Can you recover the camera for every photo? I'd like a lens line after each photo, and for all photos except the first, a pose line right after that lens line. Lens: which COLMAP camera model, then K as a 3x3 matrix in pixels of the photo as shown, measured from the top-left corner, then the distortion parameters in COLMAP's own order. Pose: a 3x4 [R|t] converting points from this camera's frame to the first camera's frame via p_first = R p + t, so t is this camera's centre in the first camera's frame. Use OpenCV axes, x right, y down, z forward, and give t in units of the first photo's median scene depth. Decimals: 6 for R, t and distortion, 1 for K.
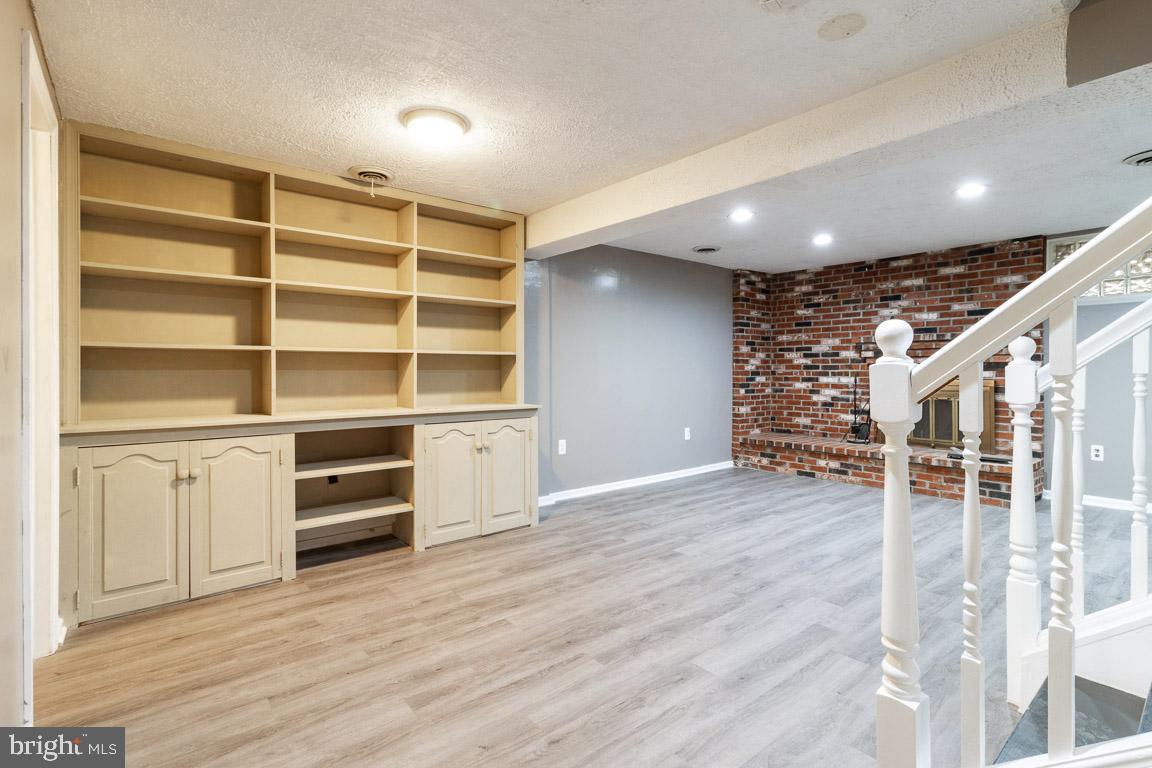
lens RADIAL K [[534.4, 0, 567.2], [0, 534.4, 370.1], [0, 0, 1]] dist [0.005941, 0.000078]
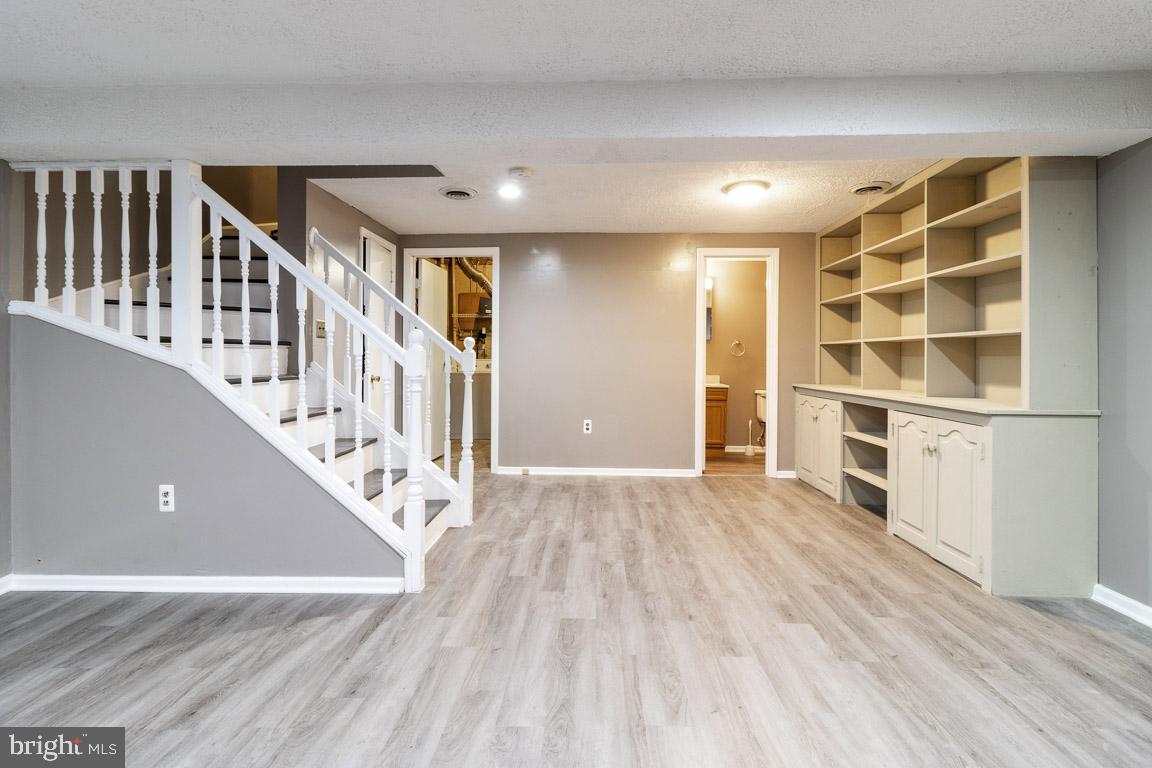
lens RADIAL K [[525.5, 0, 591.4], [0, 525.5, 361.4], [0, 0, 1]] dist [0.001942, 0.000115]
pose [[-0.621340, 0.002611, -0.783537, 0.537038], [-0.004671, 0.999964, 0.007036, 0.002557], [0.783527, 0.008031, -0.621305, 0.725849]]
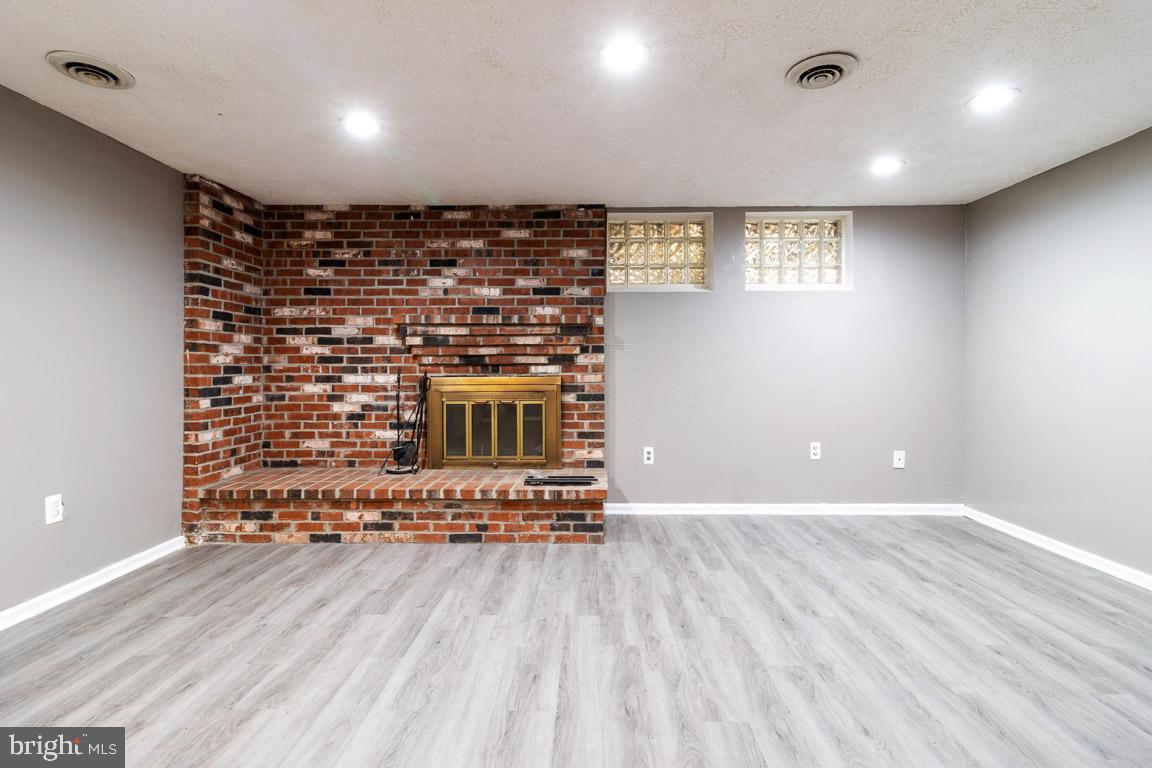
lens RADIAL K [[539.7, 0, 577.1], [0, 539.7, 366.2], [0, 0, 1]] dist [0.000194, 0.000313]
pose [[0.631971, -0.000345, 0.774992, 0.159904], [0.000716, 1.000000, -0.000139, 0.003065], [-0.774991, 0.000643, 0.631972, 0.408225]]
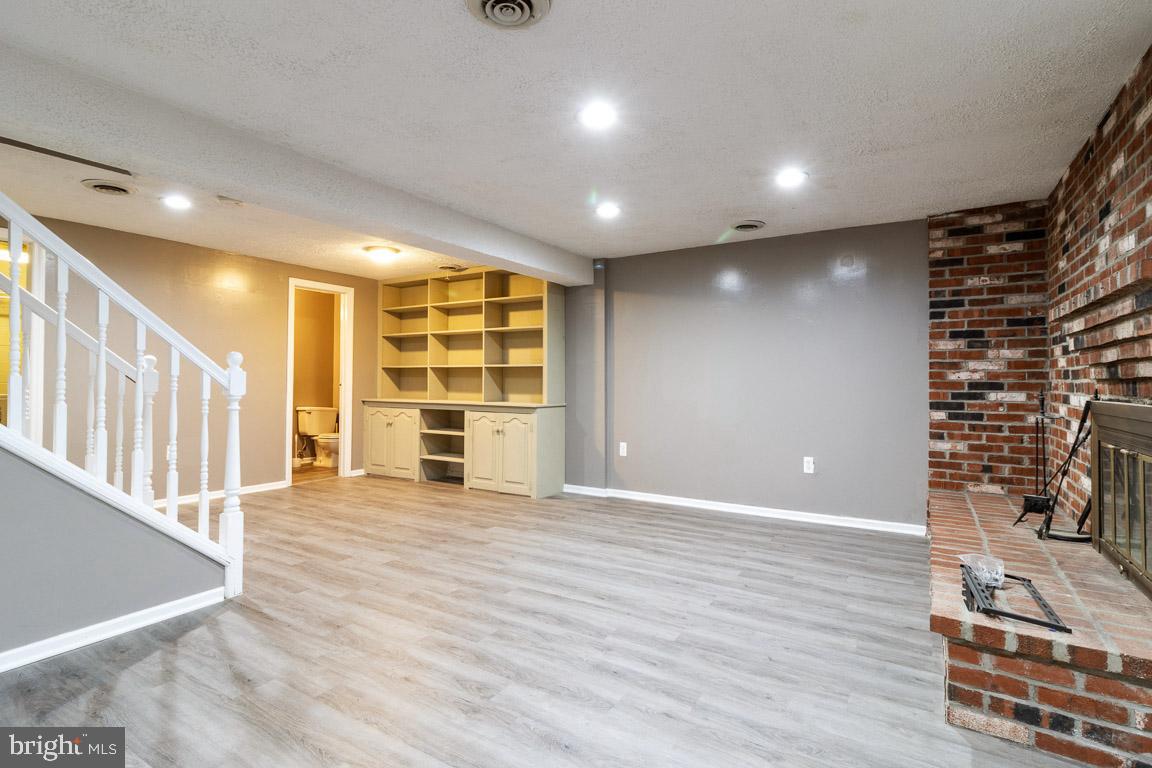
lens RADIAL K [[534.4, 0, 567.2], [0, 534.4, 370.1], [0, 0, 1]] dist [0.005941, 0.000078]
pose [[0.341545, -0.015421, -0.939739, 0.848375], [-0.006500, 0.999803, -0.018769, 0.003284], [0.939843, 0.012519, 0.341377, 0.447539]]
